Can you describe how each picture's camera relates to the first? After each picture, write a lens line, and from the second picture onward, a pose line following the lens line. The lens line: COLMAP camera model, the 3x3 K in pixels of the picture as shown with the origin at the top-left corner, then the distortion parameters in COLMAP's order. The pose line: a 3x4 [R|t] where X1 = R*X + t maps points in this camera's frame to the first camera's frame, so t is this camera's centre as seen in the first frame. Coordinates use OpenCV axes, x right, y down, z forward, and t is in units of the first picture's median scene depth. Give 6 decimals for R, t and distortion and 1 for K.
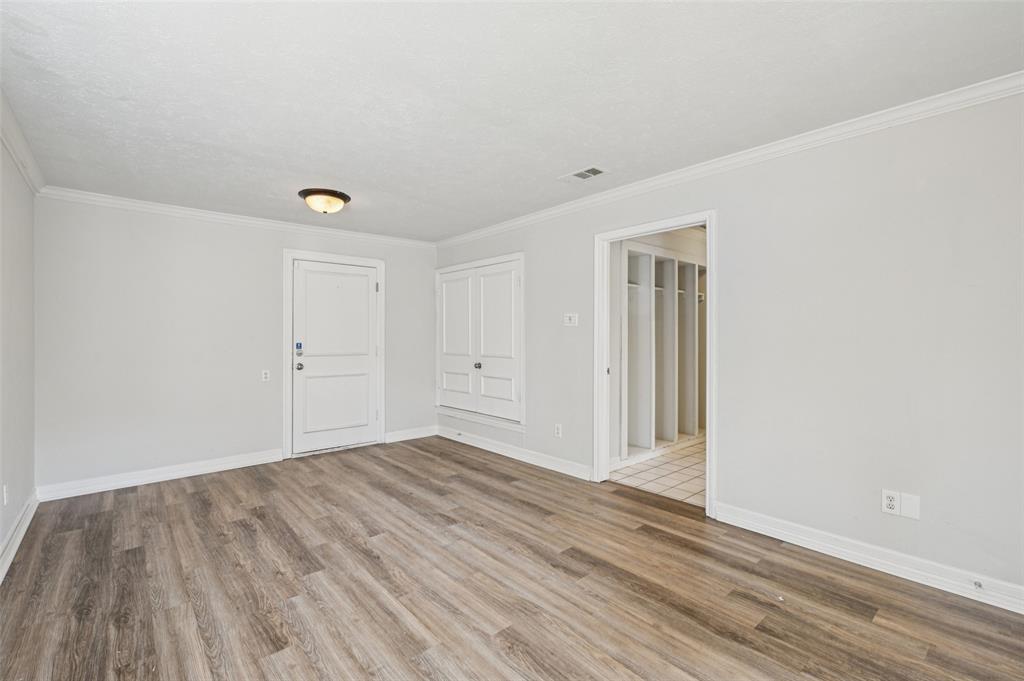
lens RADIAL K [[457.3, 0, 515.2], [0, 457.3, 333.3], [0, 0, 1]] dist [-0.004921, -0.000301]
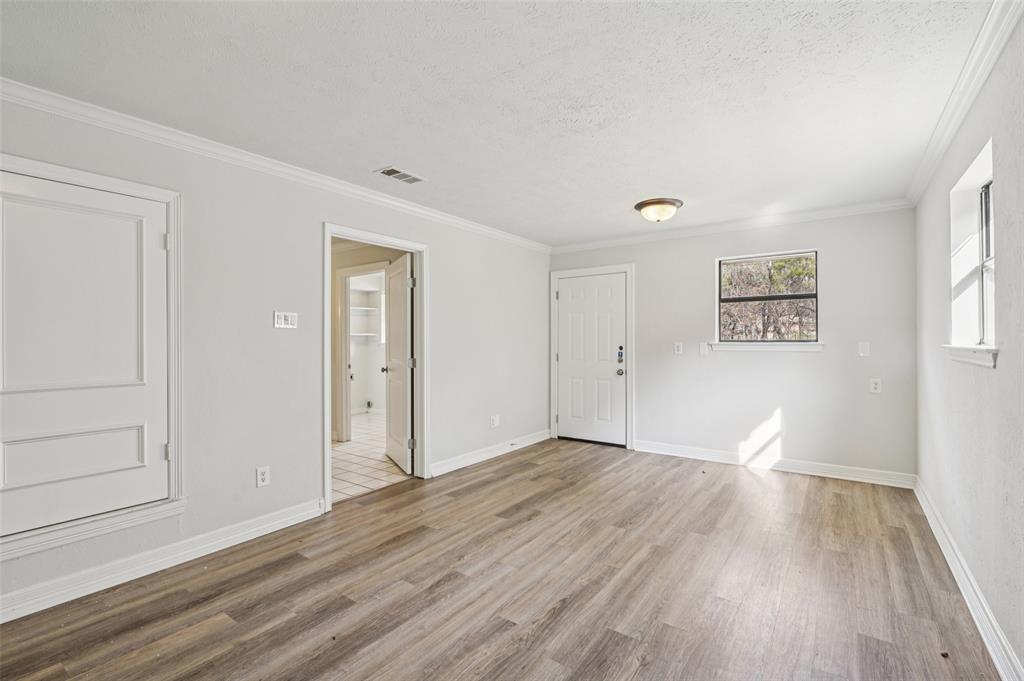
lens RADIAL K [[457.3, 0, 514.8], [0, 457.3, 342.9], [0, 0, 1]] dist [-0.004921, -0.000301]
pose [[-0.233376, -0.002903, 0.972382, -0.999863], [-0.000383, 0.999996, 0.002893, 0.007630], [-0.972387, 0.000303, -0.233376, 1.162836]]
